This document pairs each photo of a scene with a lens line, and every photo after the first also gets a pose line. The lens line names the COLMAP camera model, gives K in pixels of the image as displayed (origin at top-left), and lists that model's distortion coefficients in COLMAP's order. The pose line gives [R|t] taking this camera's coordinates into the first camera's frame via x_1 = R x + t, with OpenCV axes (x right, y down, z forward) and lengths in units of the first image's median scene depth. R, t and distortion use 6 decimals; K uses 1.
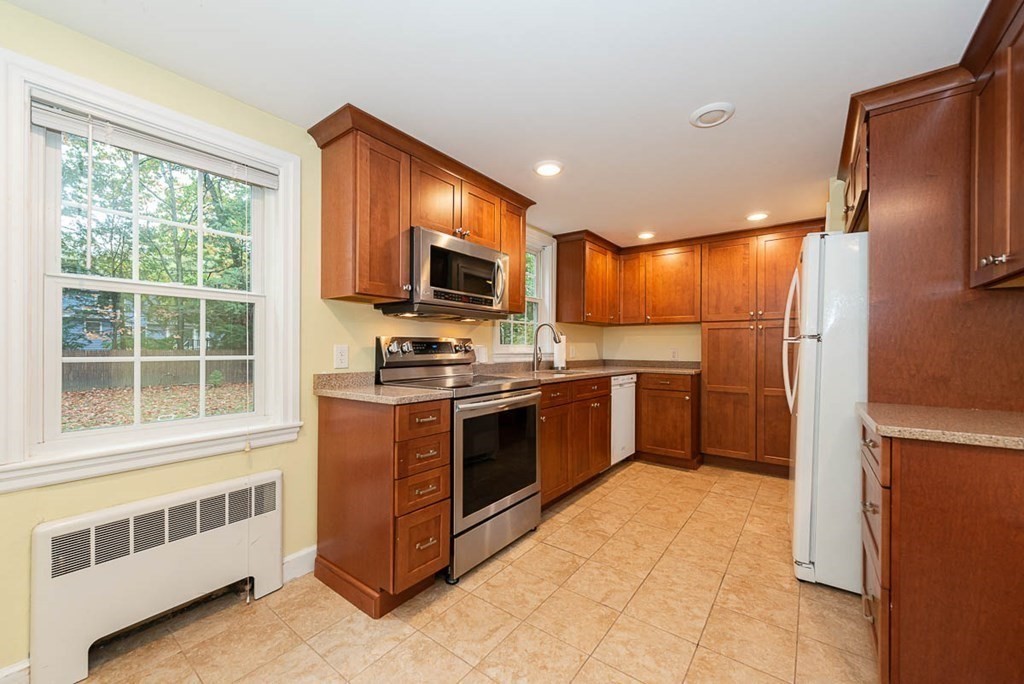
lens RADIAL K [[398.9, 0, 514.1], [0, 398.9, 346.4], [0, 0, 1]] dist [0.007541, -0.002911]
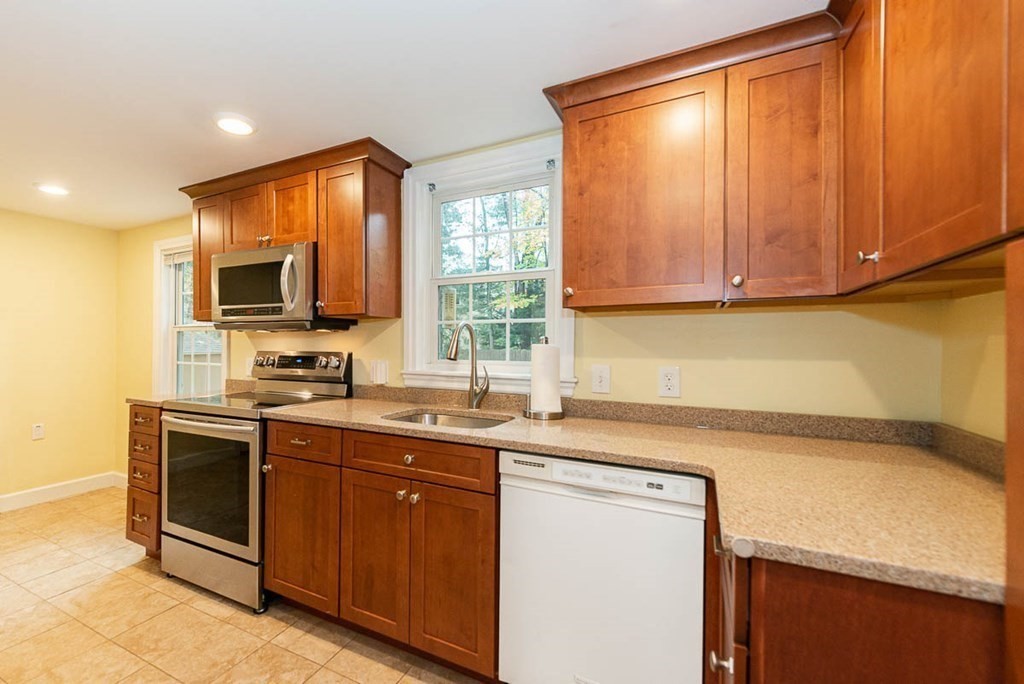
lens RADIAL K [[444.2, 0, 457.8], [0, 444.2, 342.8], [0, 0, 1]] dist [-0.003302, -0.000538]
pose [[0.152143, -0.006528, -0.988337, 0.959461], [0.001058, 0.999979, -0.006442, -0.037904], [0.988358, -0.000066, 0.152146, 1.290966]]
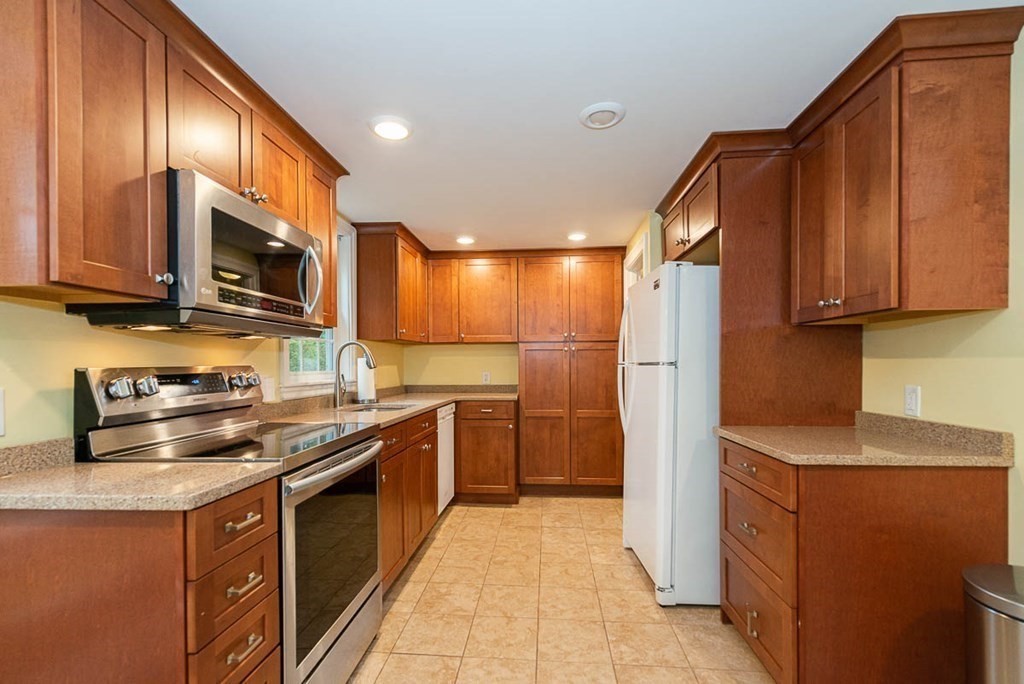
lens RADIAL K [[456.6, 0, 510.8], [0, 456.6, 365.9], [0, 0, 1]] dist [0.007029, -0.001363]
pose [[0.847255, -0.011898, 0.531053, -0.175267], [0.008340, 0.999924, 0.009097, -0.026705], [-0.531121, -0.003278, 0.847290, 0.192906]]
